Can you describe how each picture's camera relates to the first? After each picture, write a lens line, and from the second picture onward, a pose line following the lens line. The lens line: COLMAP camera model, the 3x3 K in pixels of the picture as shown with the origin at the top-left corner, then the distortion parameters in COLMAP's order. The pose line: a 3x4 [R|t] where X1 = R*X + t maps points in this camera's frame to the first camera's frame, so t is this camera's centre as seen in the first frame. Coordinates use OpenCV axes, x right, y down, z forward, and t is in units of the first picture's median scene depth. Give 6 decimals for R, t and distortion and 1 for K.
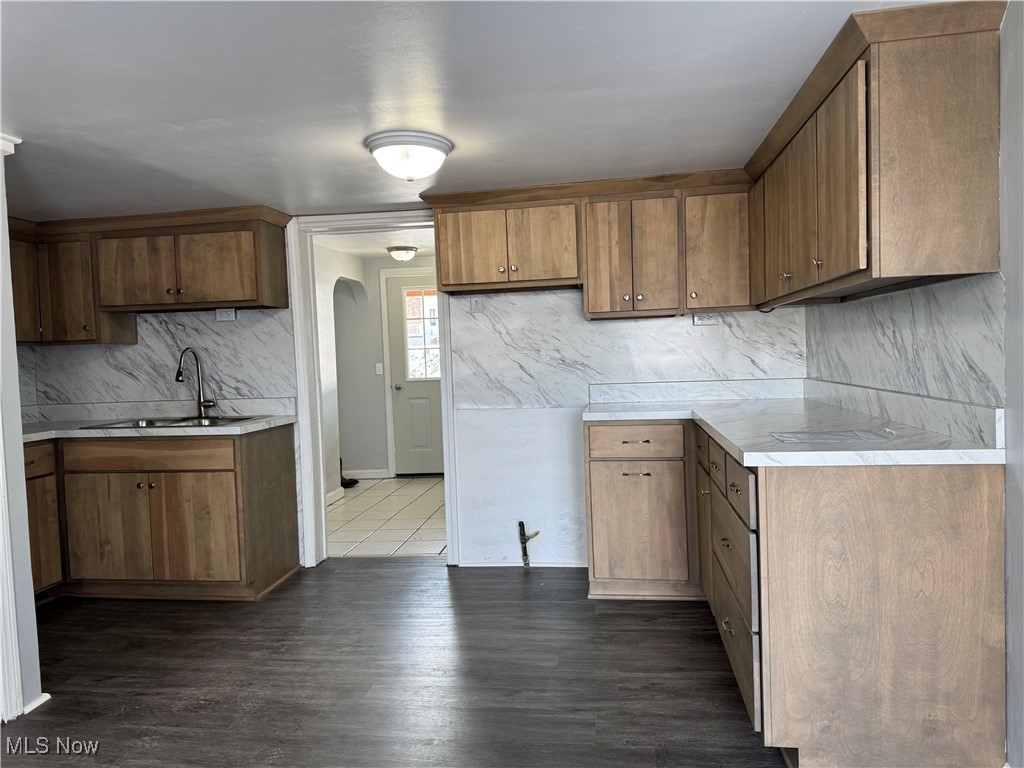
lens RADIAL K [[711.1, 0, 512.0], [0, 711.1, 384.0], [0, 0, 1]] dist [0.079013, -0.000543]
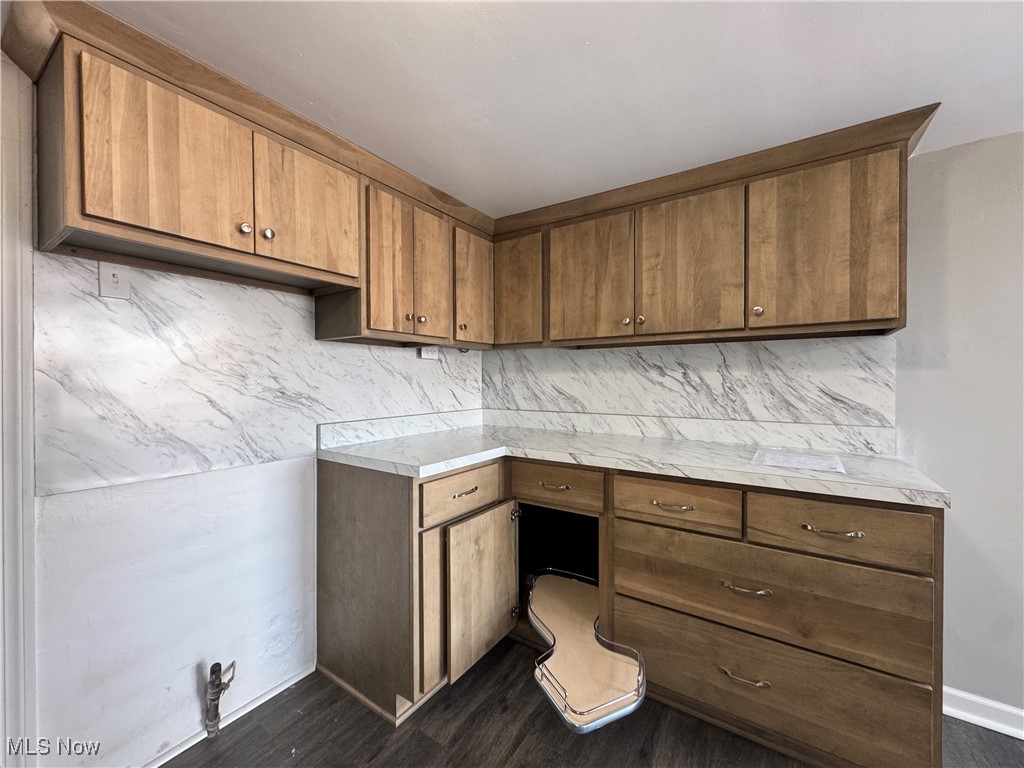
lens RADIAL K [[407.9, 0, 512.0], [0, 407.9, 384.0], [0, 0, 1]] dist [0.000496, -0.000179]
pose [[0.431500, 0.027481, 0.901694, -0.211058], [0.026982, 0.998696, -0.043349, -0.019532], [-0.901709, 0.043035, 0.430196, 0.681432]]
